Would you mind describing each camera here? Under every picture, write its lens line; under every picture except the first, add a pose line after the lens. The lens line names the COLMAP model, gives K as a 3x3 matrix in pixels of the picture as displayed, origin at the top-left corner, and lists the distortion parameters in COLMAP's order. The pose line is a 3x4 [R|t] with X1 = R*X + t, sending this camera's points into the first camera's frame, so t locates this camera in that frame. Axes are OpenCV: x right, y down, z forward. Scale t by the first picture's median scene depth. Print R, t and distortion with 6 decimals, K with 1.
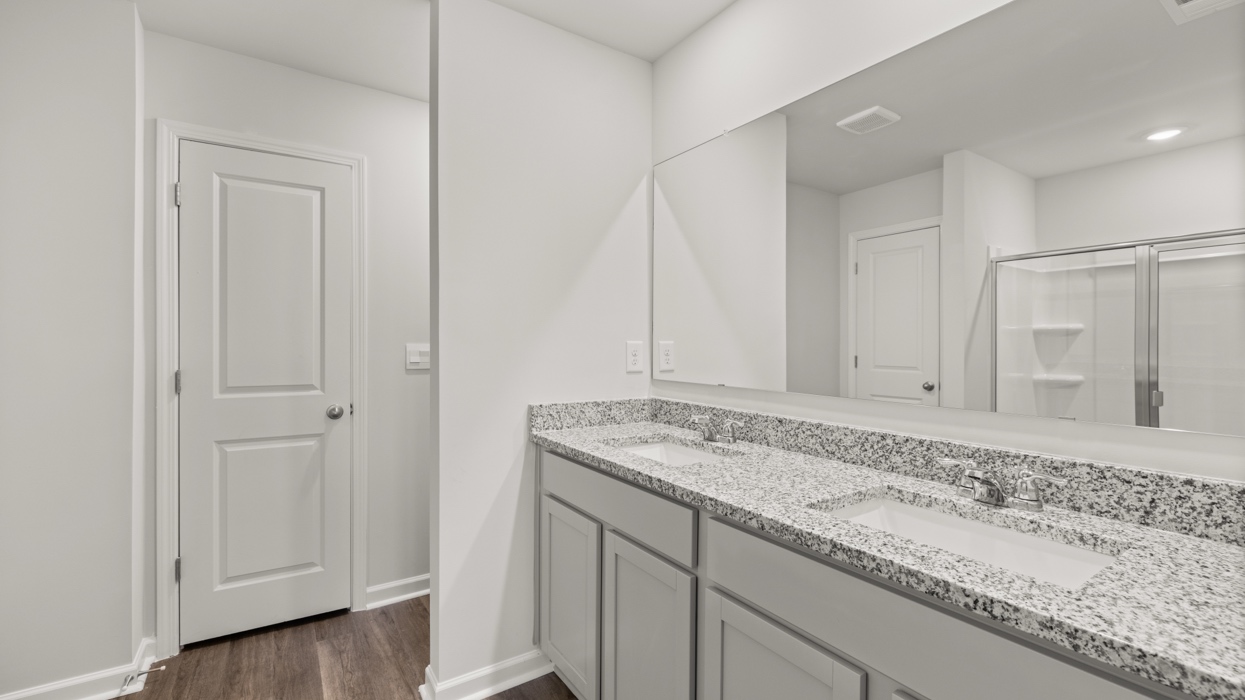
lens RADIAL K [[496.4, 0, 622.5], [0, 496.4, 350.0], [0, 0, 1]] dist [0.001471, 0.000181]
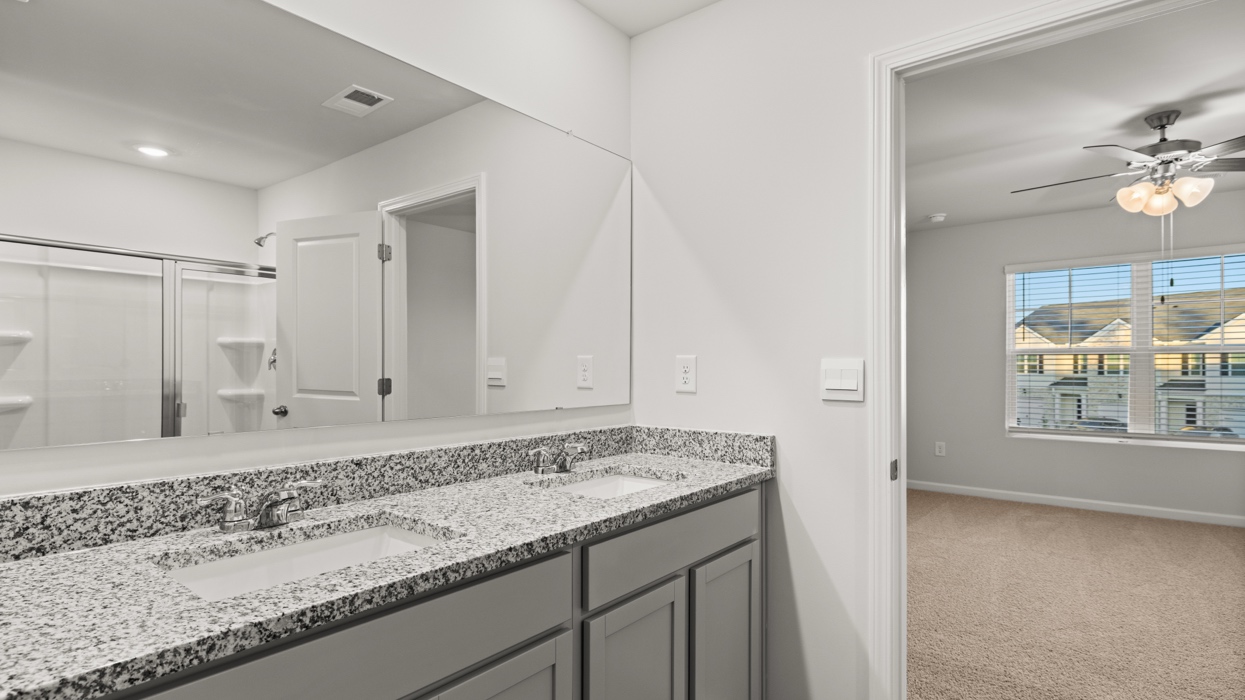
lens RADIAL K [[576.9, 0, 617.4], [0, 576.9, 353.4], [0, 0, 1]] dist [-0.004793, -0.000051]
pose [[-0.252305, 0.010855, 0.967587, -0.705457], [0.002557, 0.999941, -0.010552, -0.014118], [-0.967644, -0.000188, -0.252318, 0.954159]]
